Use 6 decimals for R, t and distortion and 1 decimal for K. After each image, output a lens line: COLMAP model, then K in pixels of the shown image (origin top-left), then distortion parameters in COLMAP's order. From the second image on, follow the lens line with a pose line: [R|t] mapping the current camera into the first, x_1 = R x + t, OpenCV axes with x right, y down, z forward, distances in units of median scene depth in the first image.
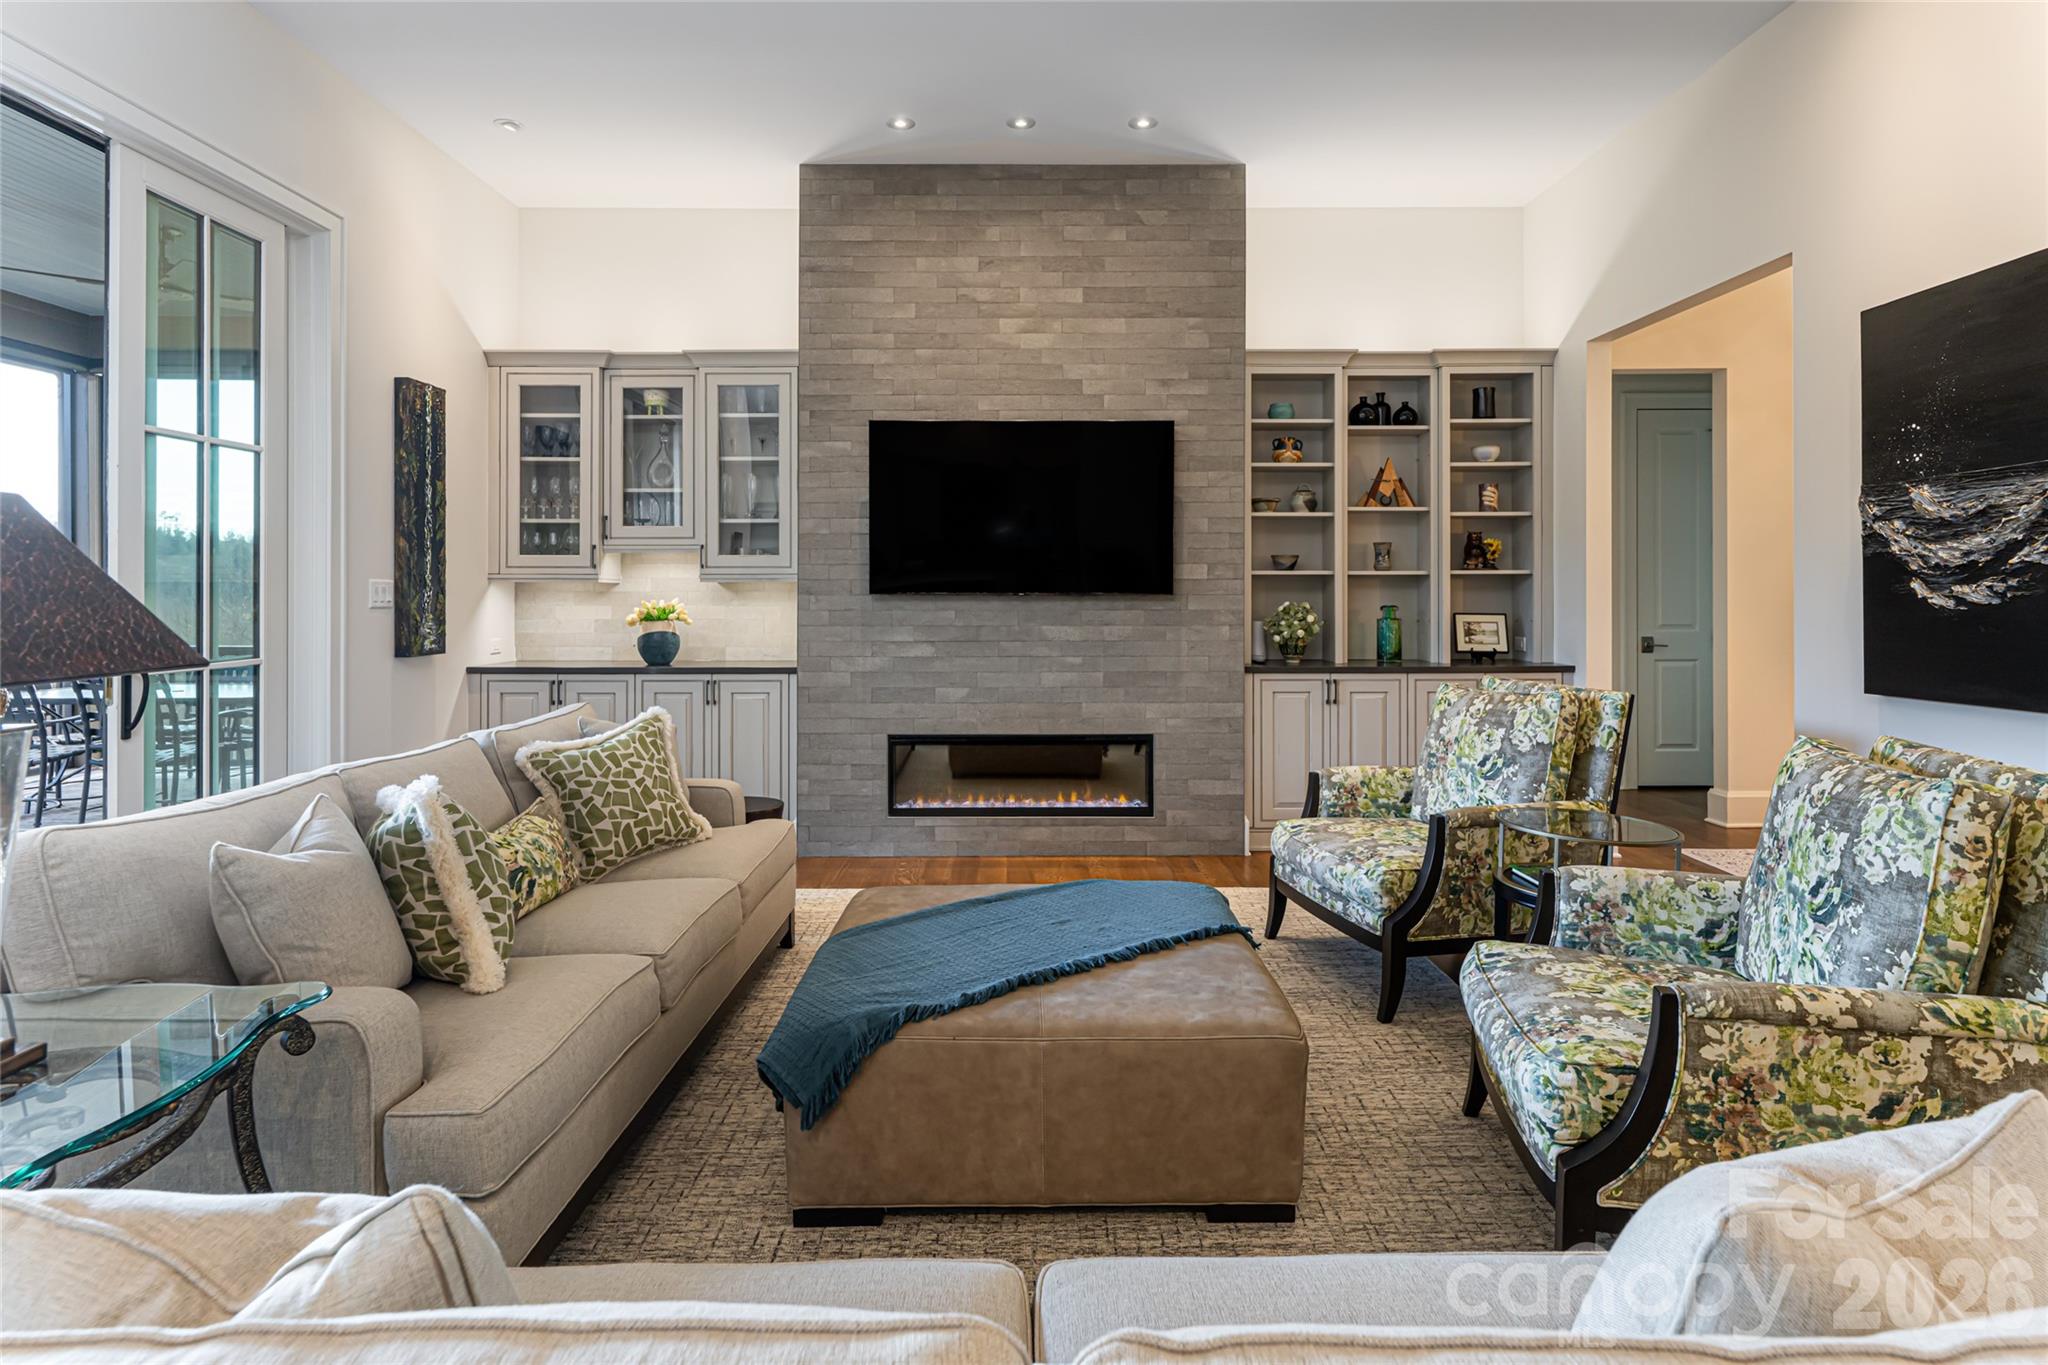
lens RADIAL K [[1049.6, 0, 1025.9], [0, 1049.6, 592.7], [0, 0, 1]] dist [0.000753, -0.000108]
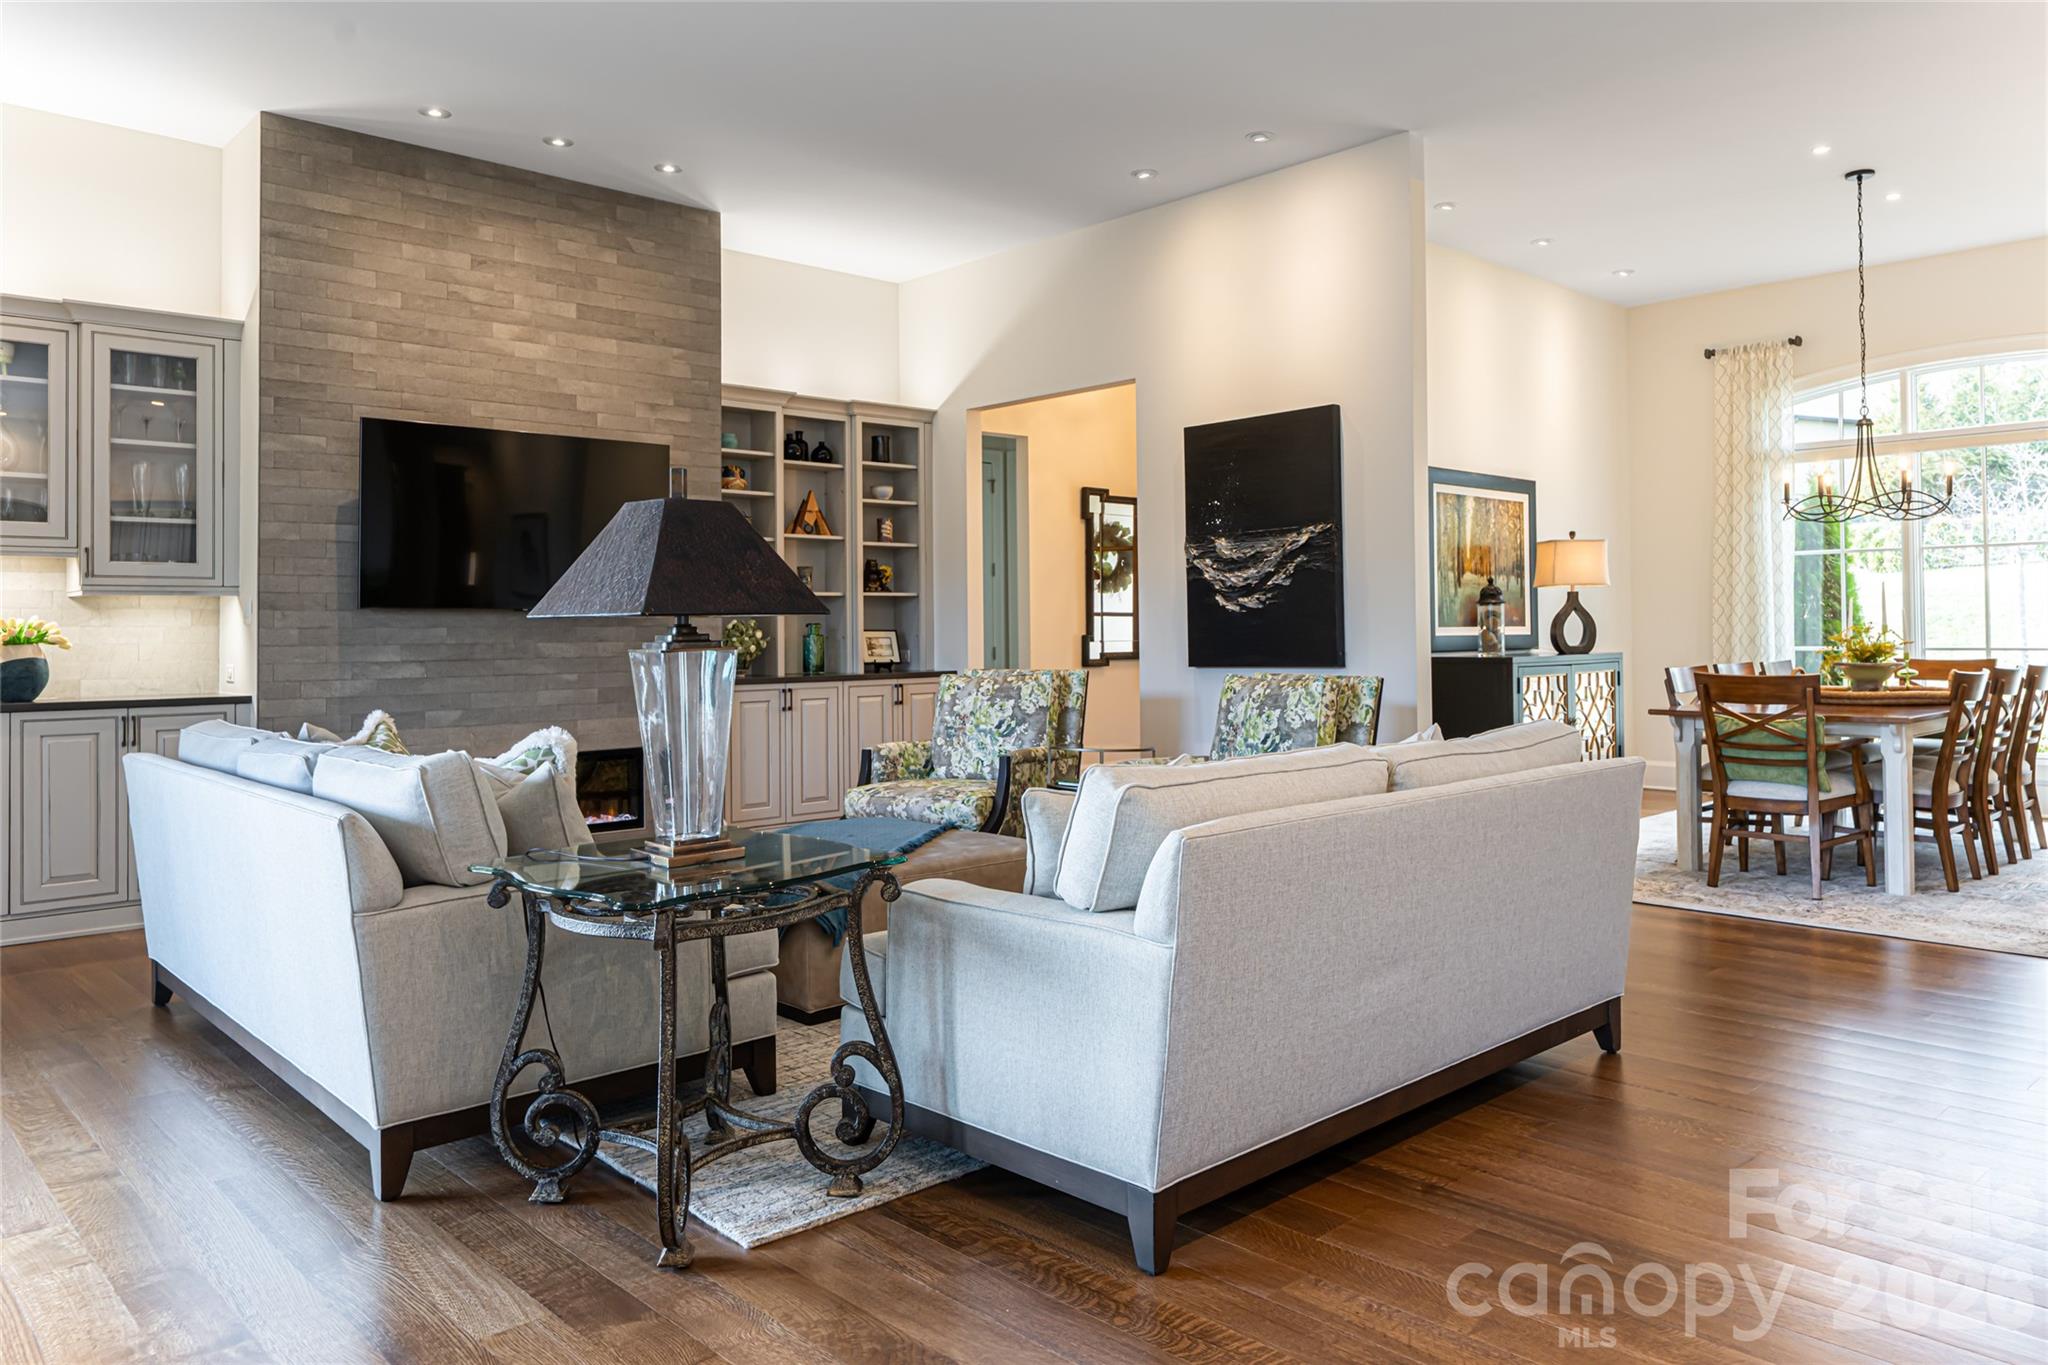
lens RADIAL K [[1285.1, 0, 1022.5], [0, 1285.1, 608.6], [0, 0, 1]] dist [0.000731, 0.000052]
pose [[0.754358, 0.003357, 0.656455, -0.430435], [0.009406, 0.999829, -0.015921, 0.023133], [-0.656396, 0.018185, 0.754197, -0.197055]]
